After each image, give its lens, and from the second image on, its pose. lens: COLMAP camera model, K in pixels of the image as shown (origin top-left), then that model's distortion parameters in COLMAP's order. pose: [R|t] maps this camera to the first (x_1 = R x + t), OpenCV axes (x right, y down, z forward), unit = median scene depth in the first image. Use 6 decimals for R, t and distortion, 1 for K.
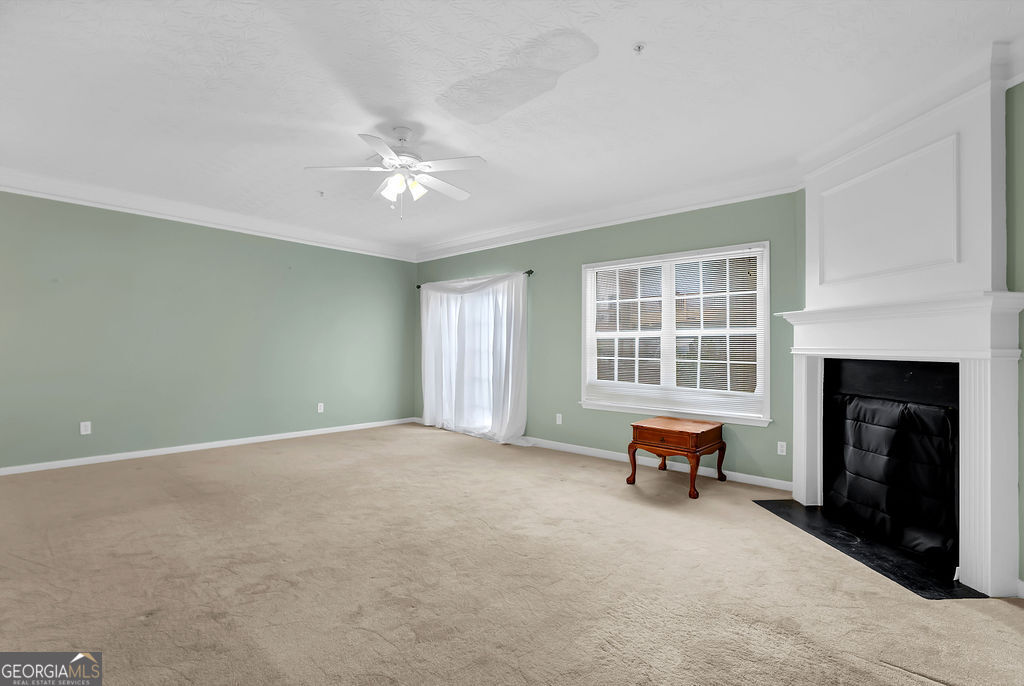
lens RADIAL K [[463.1, 0, 494.6], [0, 463.1, 345.0], [0, 0, 1]] dist [-0.030714, 0.000401]
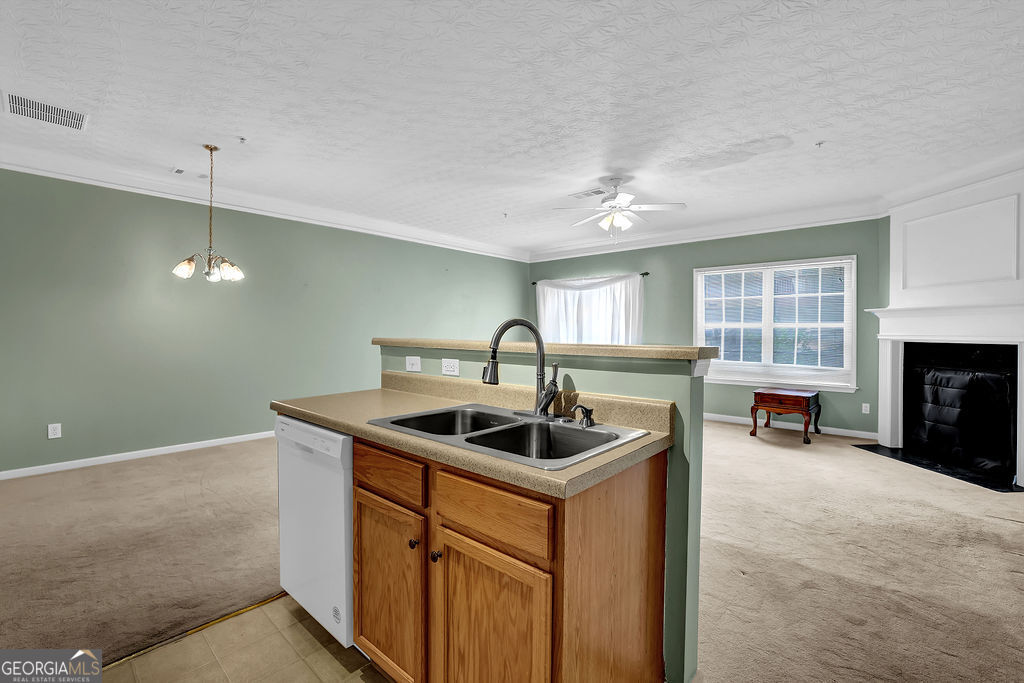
lens RADIAL K [[448.3, 0, 508.5], [0, 448.3, 337.4], [0, 0, 1]] dist [-0.048107, 0.019179]
pose [[0.999907, -0.004665, 0.012805, -0.453795], [0.004465, 0.999869, 0.015564, -0.010398], [-0.012876, -0.015506, 0.999797, -0.289493]]
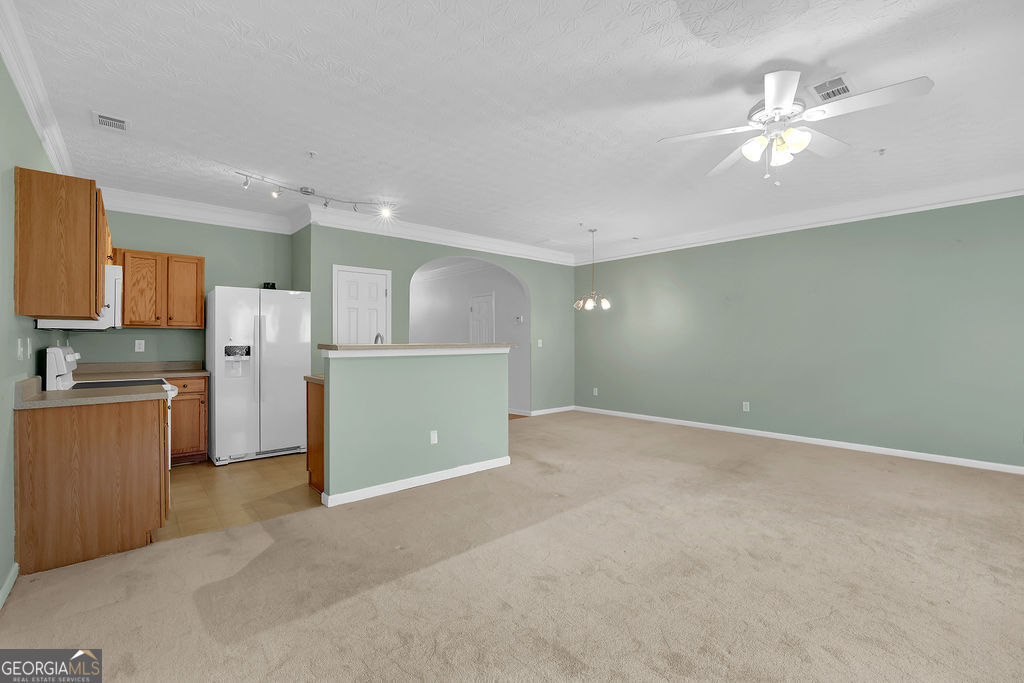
lens RADIAL K [[448.3, 0, 508.5], [0, 448.3, 337.4], [0, 0, 1]] dist [-0.048107, 0.019179]
pose [[-0.103015, -0.018456, -0.994509, 0.504045], [0.001059, 0.999825, -0.018664, 0.007951], [0.994679, -0.002976, -0.102978, 0.506902]]
